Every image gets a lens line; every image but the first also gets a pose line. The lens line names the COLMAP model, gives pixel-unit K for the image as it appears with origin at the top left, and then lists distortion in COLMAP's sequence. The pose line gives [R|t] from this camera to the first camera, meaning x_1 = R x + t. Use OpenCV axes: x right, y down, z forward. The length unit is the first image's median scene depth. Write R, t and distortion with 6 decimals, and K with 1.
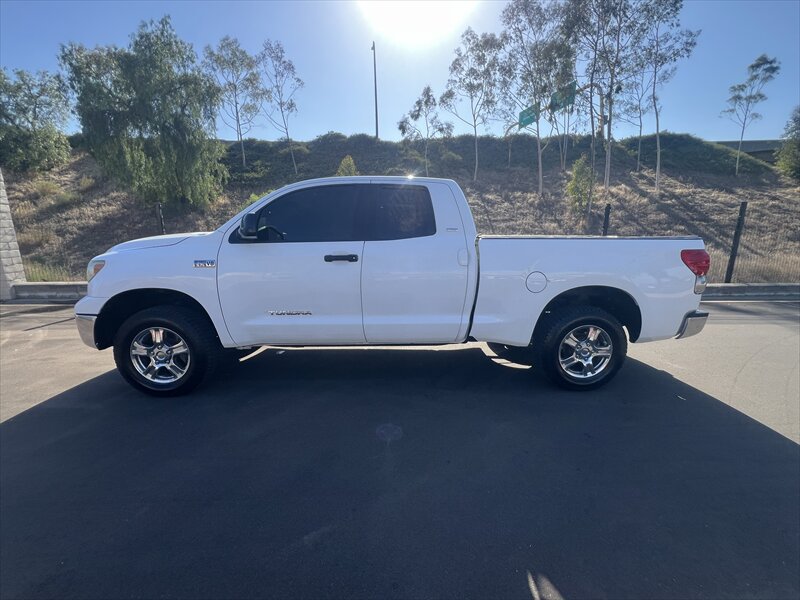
lens RADIAL K [[361.0, 0, 400.0], [0, 361.0, 300.0], [0, 0, 1]] dist [0.003826, 0.001567]
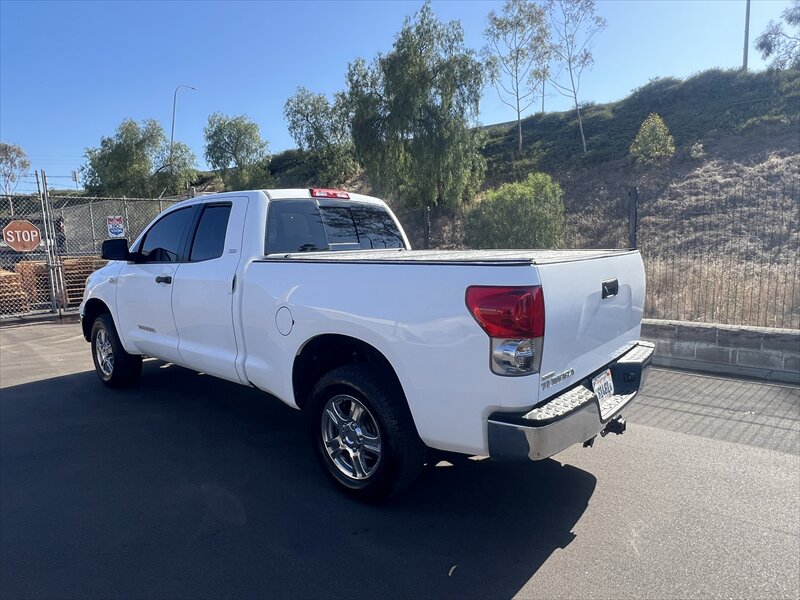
lens RADIAL K [[497.1, 0, 379.4], [0, 497.1, 311.7], [0, 0, 1]] dist [0.012818, 0.001446]
pose [[0.725179, 0.080558, -0.683832, 0.139179], [-0.100790, 0.994854, 0.010313, -0.011565], [0.681144, 0.061444, 0.729567, 0.044658]]
